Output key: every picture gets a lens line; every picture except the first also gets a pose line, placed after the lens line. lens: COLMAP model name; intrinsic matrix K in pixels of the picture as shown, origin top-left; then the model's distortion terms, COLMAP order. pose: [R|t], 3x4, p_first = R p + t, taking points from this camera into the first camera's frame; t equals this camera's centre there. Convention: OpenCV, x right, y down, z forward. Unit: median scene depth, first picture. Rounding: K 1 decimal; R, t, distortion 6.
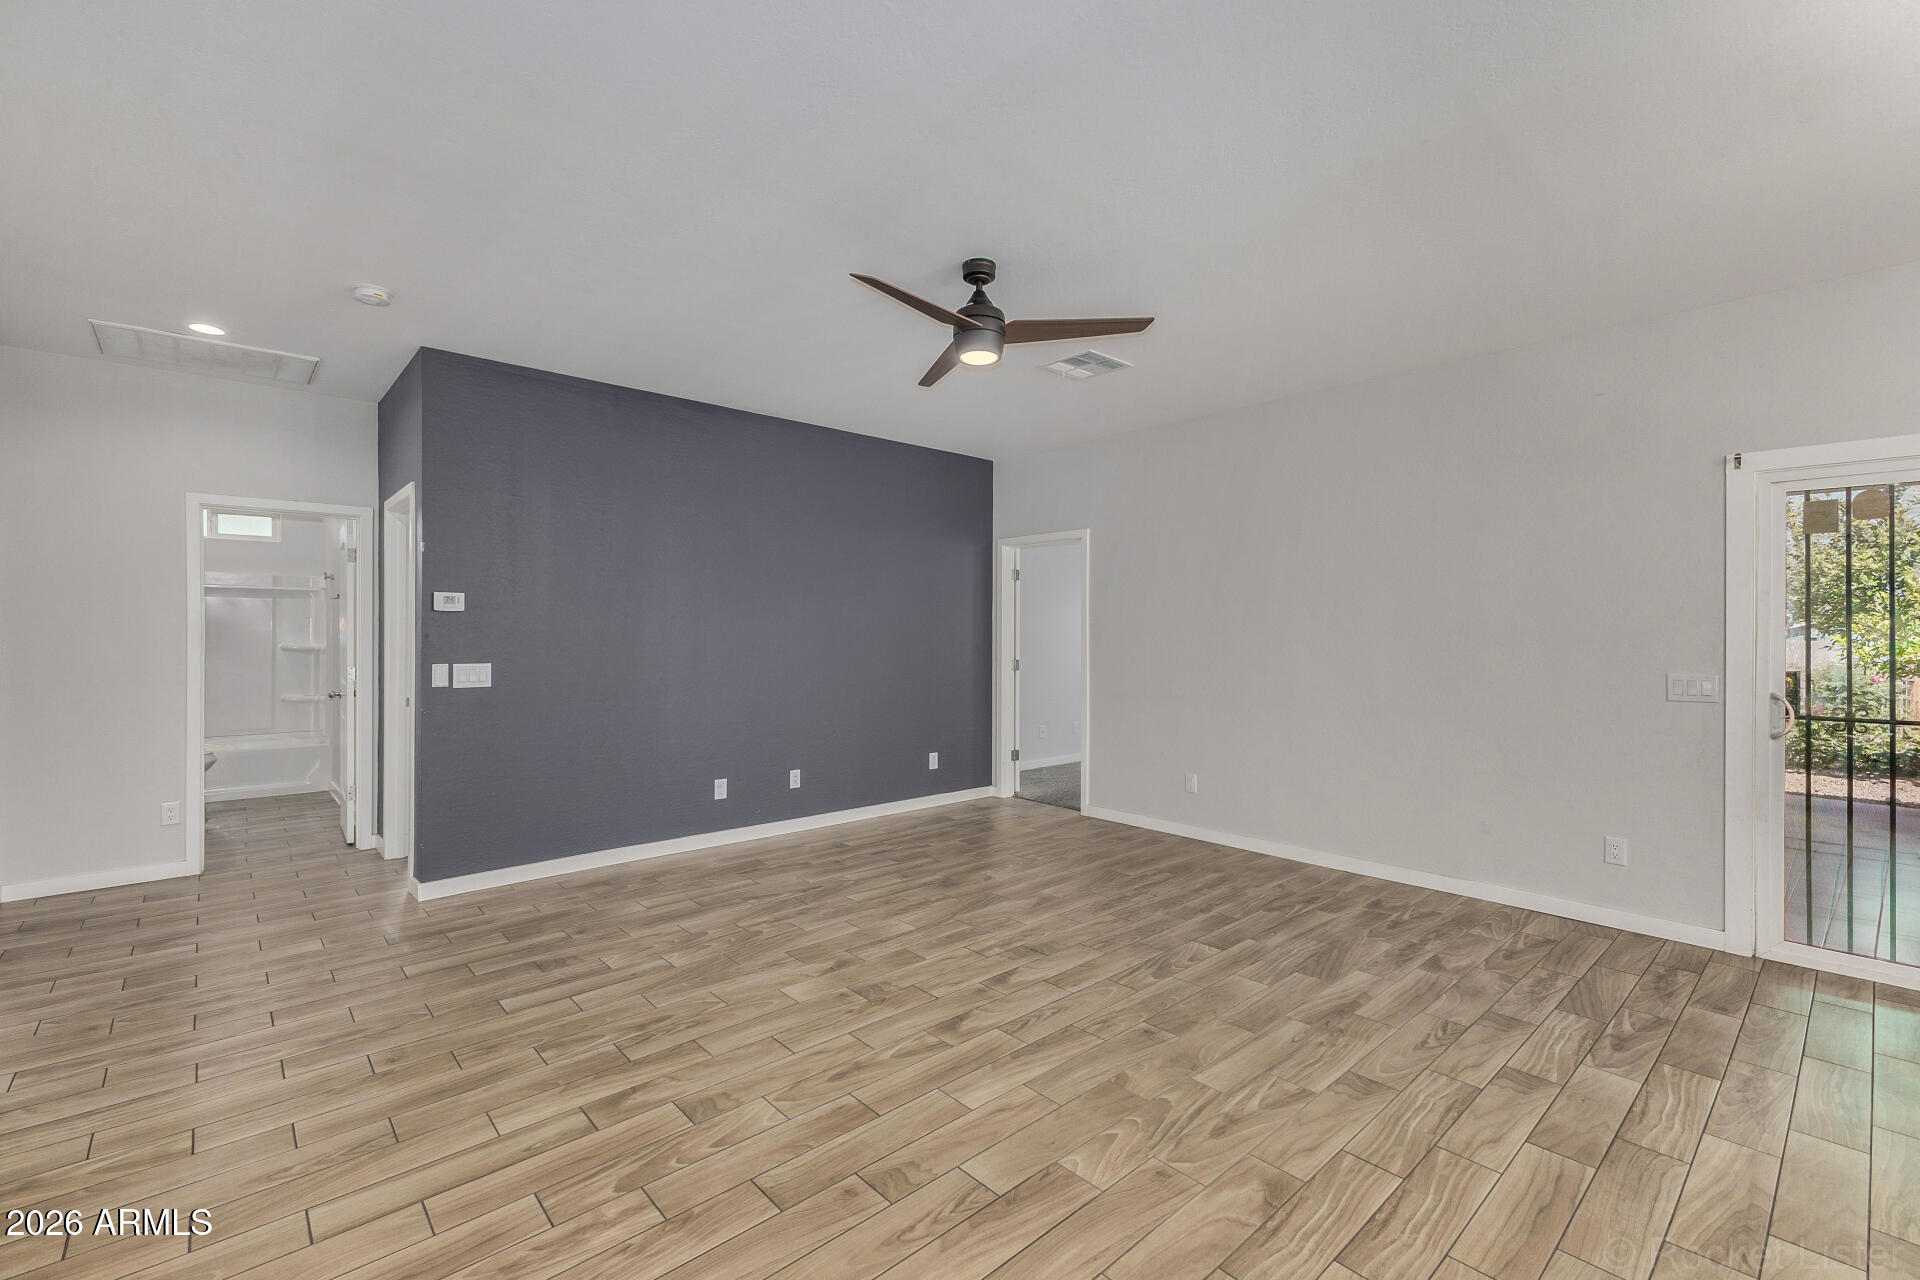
lens RADIAL K [[821.1, 0, 961.4], [0, 821.1, 635.0], [0, 0, 1]] dist [0.011282, -0.001793]
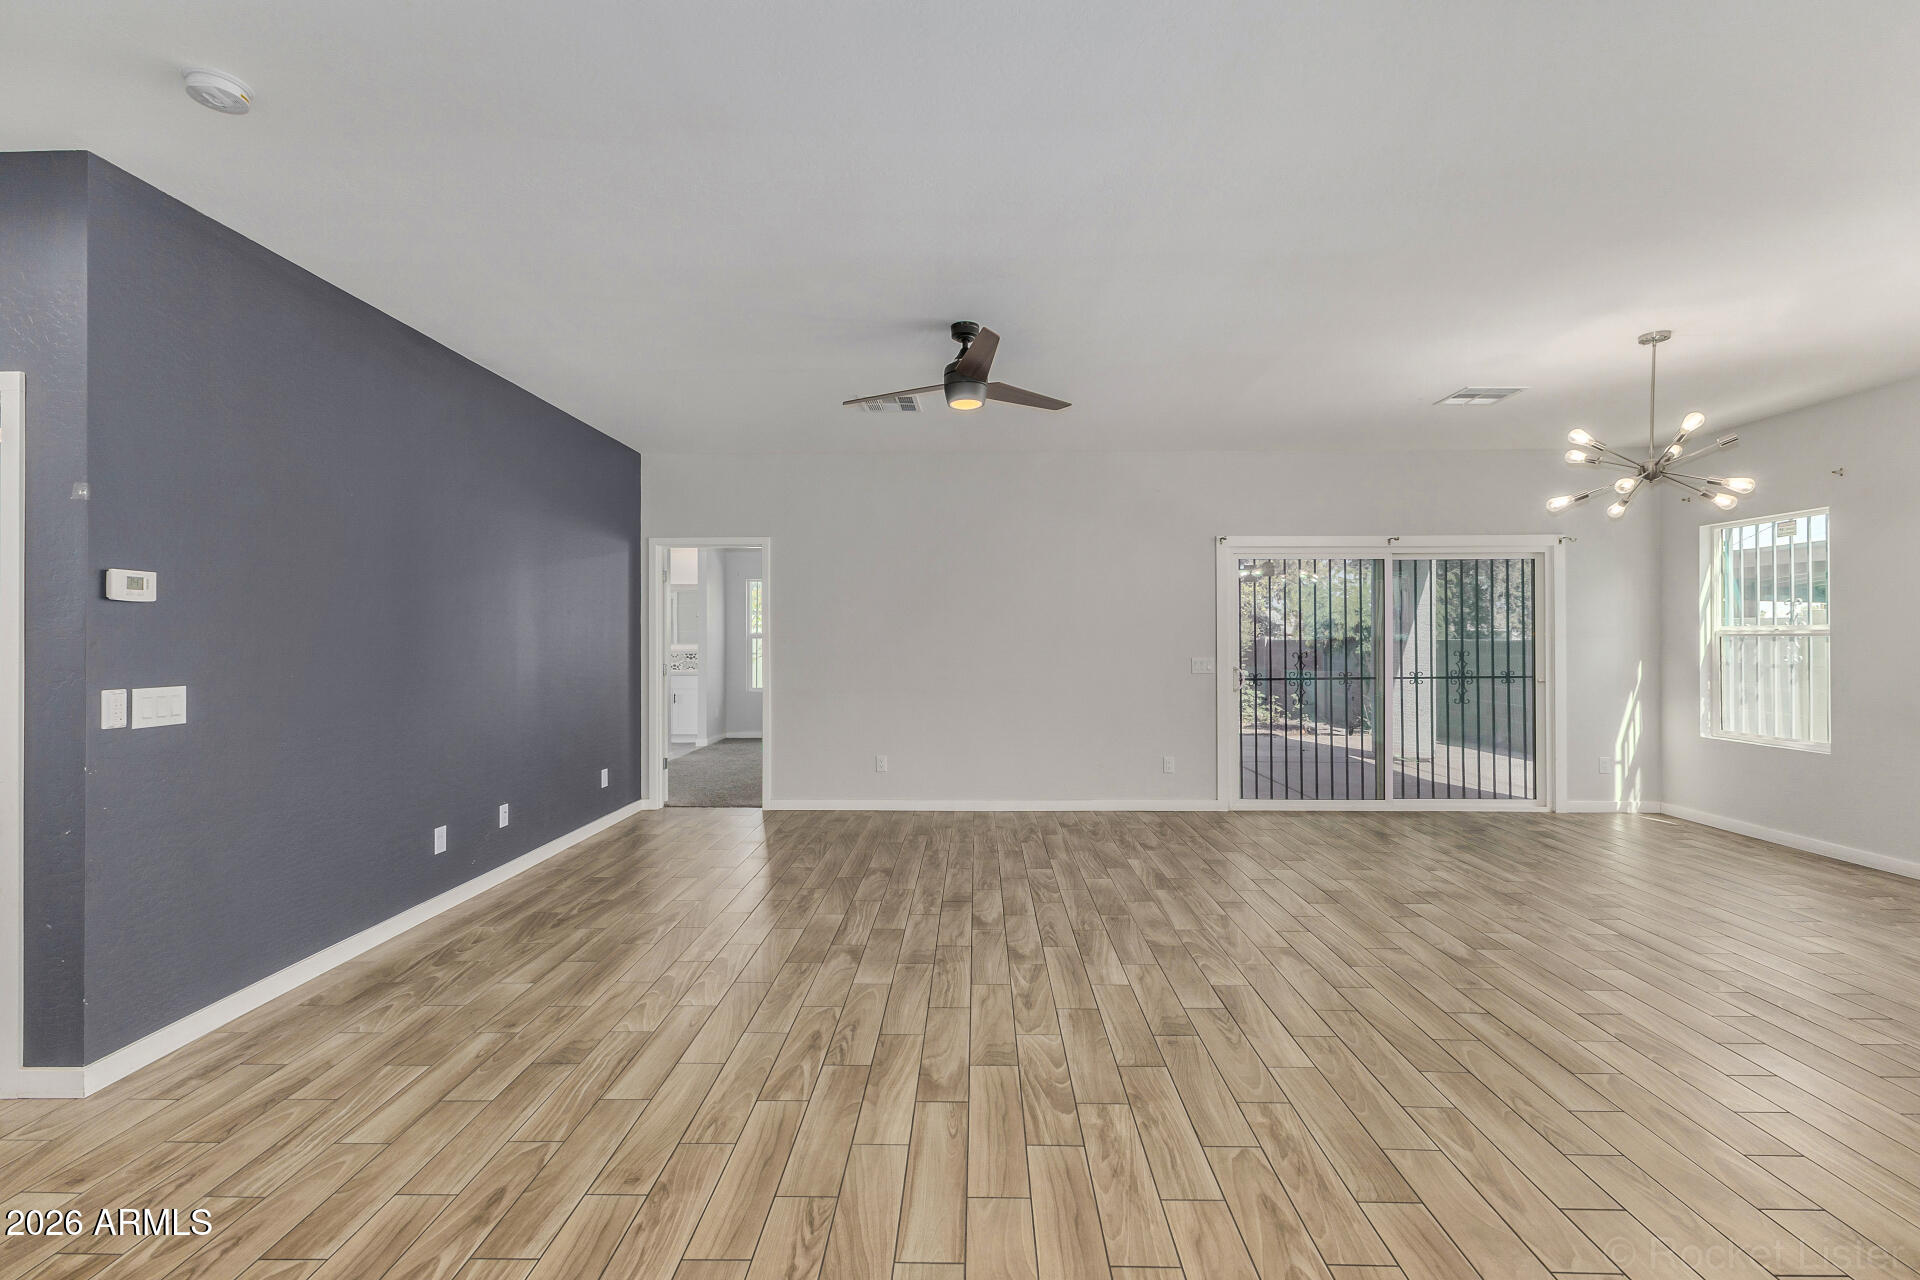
lens RADIAL K [[821.1, 0, 958.6], [0, 821.1, 632.9], [0, 0, 1]] dist [0.011282, -0.001793]
pose [[0.690948, 0.000432, 0.722904, -0.767637], [0.004259, 0.999980, -0.004668, -0.000821], [-0.722892, 0.006304, 0.690933, 0.170260]]
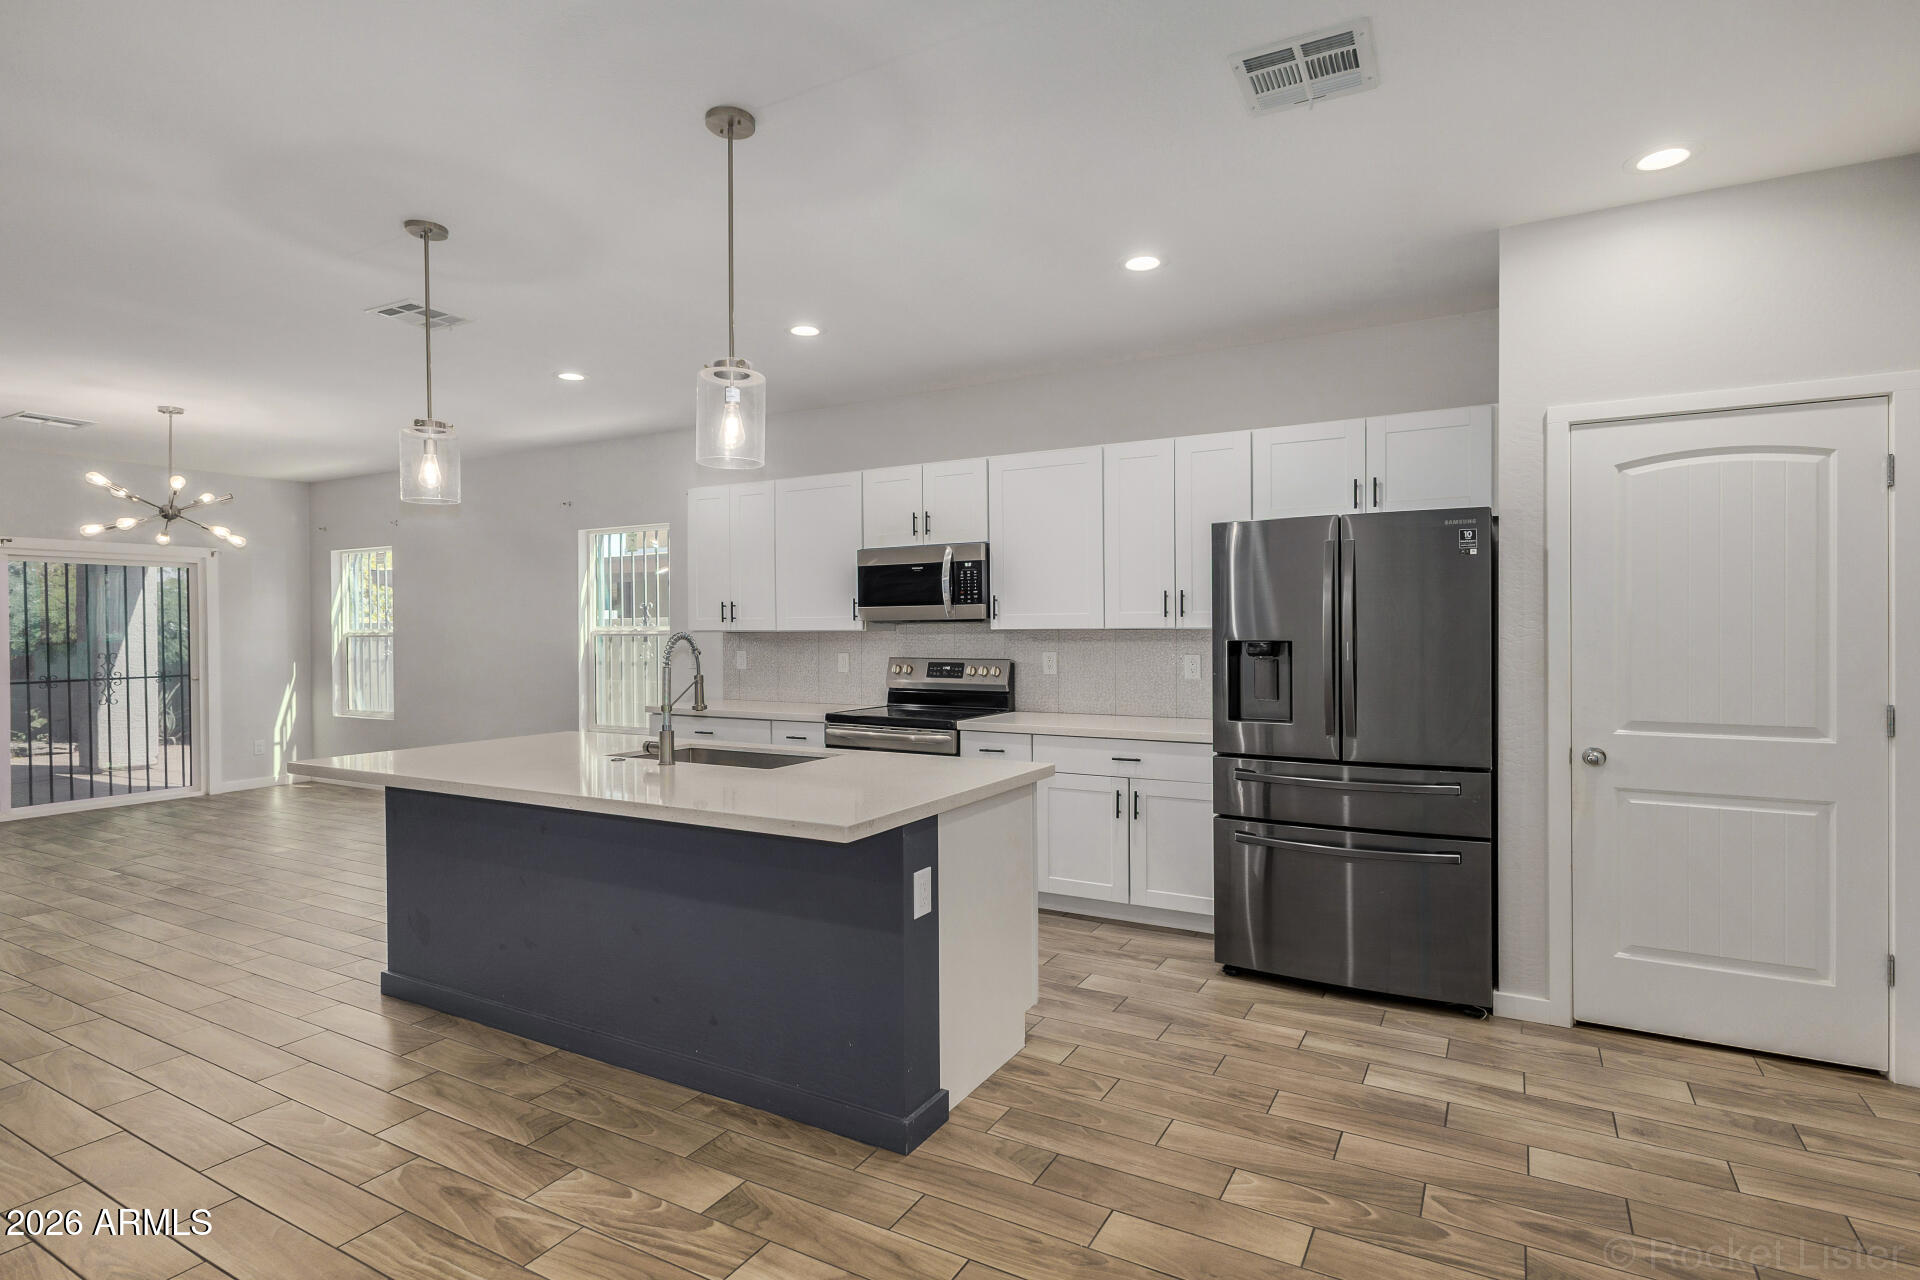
lens RADIAL K [[921.1, 0, 968.8], [0, 921.1, 639.0], [0, 0, 1]] dist [0.020124, -0.006814]
pose [[-0.319979, -0.008032, 0.947391, -1.304665], [0.008368, 0.999901, 0.011304, -0.004823], [-0.947388, 0.011544, -0.319880, -0.536606]]
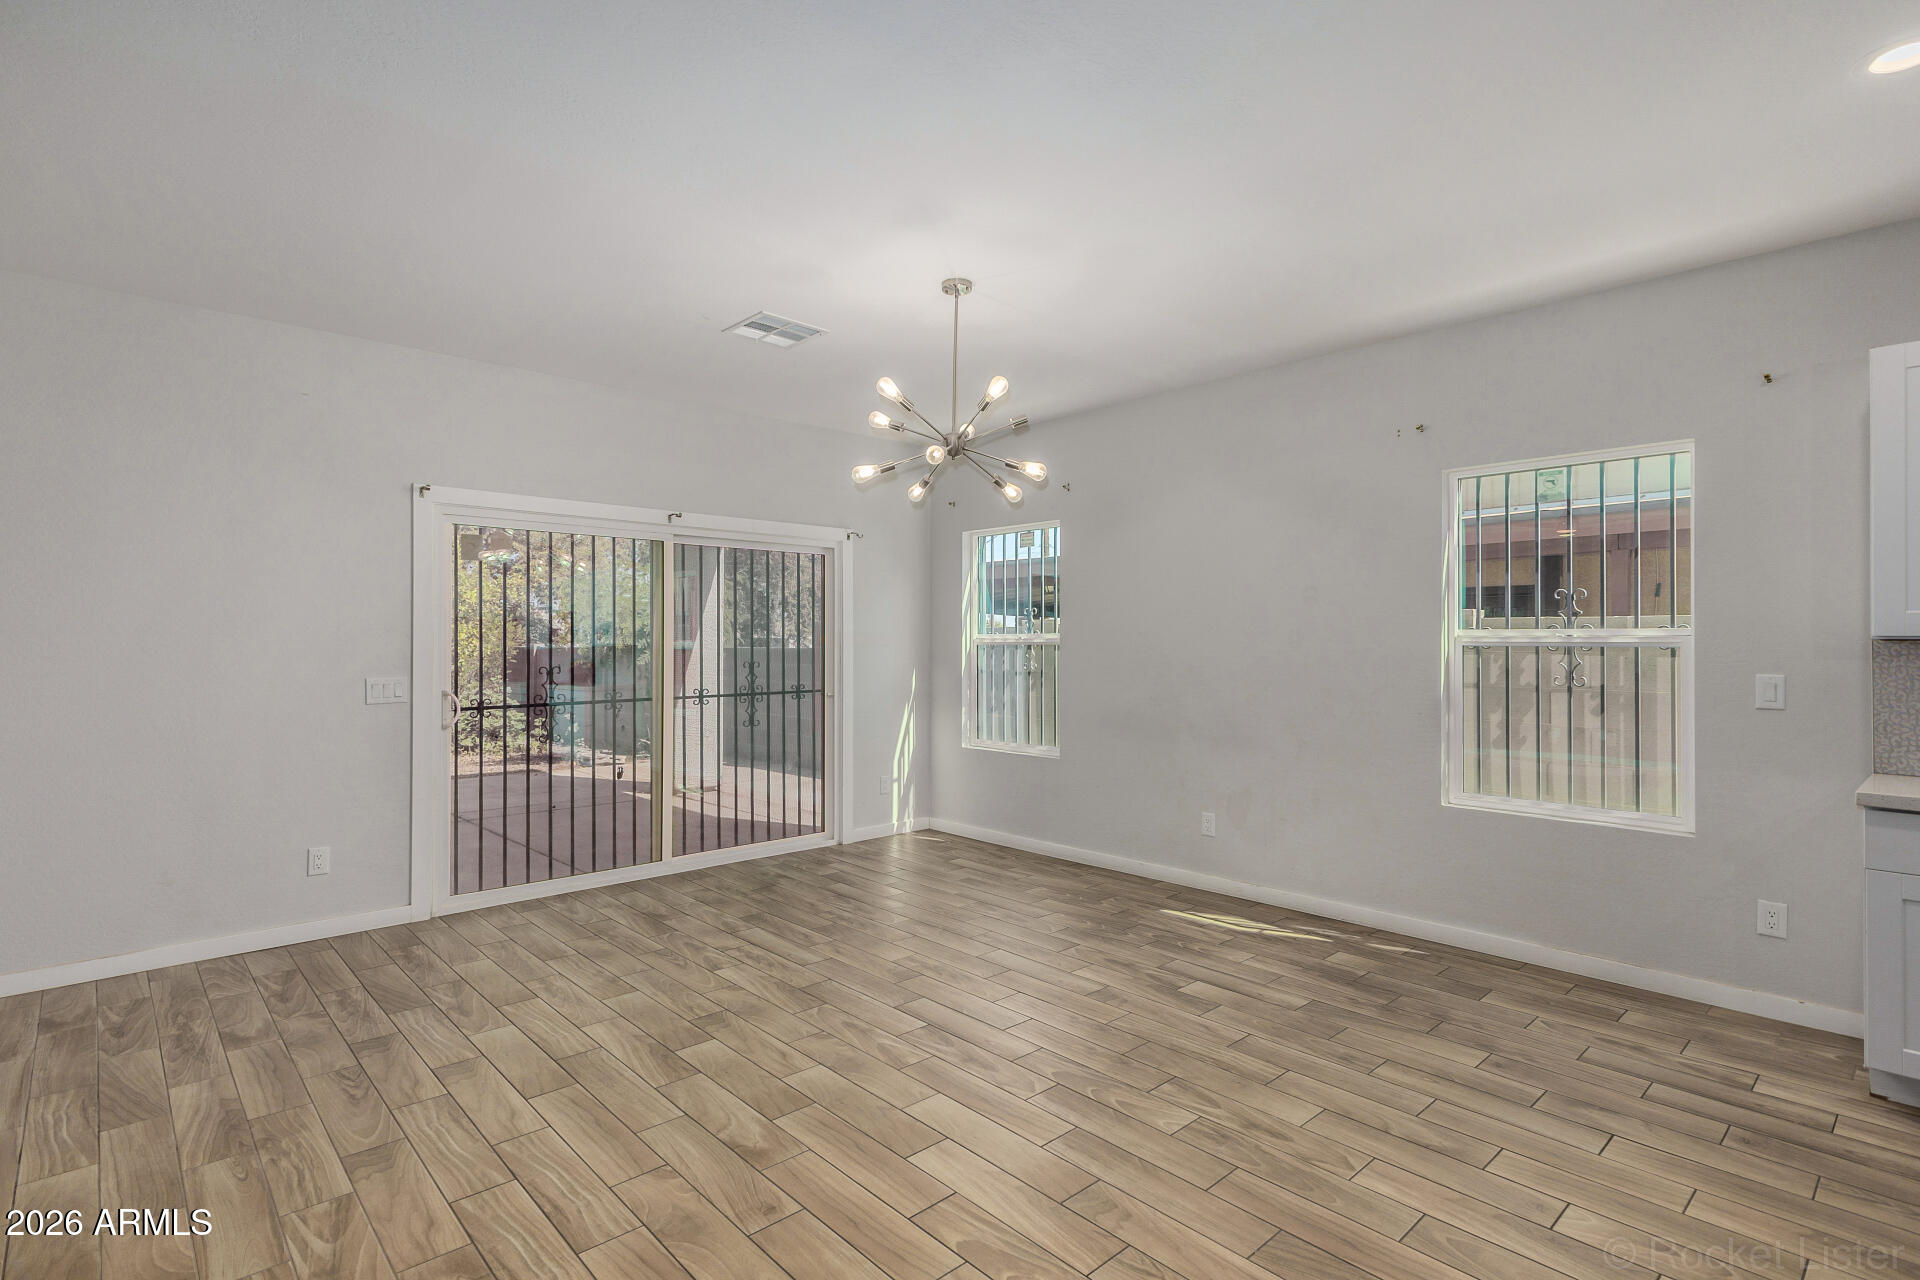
lens RADIAL K [[921.1, 0, 949.2], [0, 921.1, 638.0], [0, 0, 1]] dist [0.020124, -0.006814]
pose [[-0.002885, 0.003707, 0.999989, -0.352287], [0.000773, 0.999993, -0.003704, -0.001023], [-0.999996, 0.000762, -0.002887, 0.271990]]
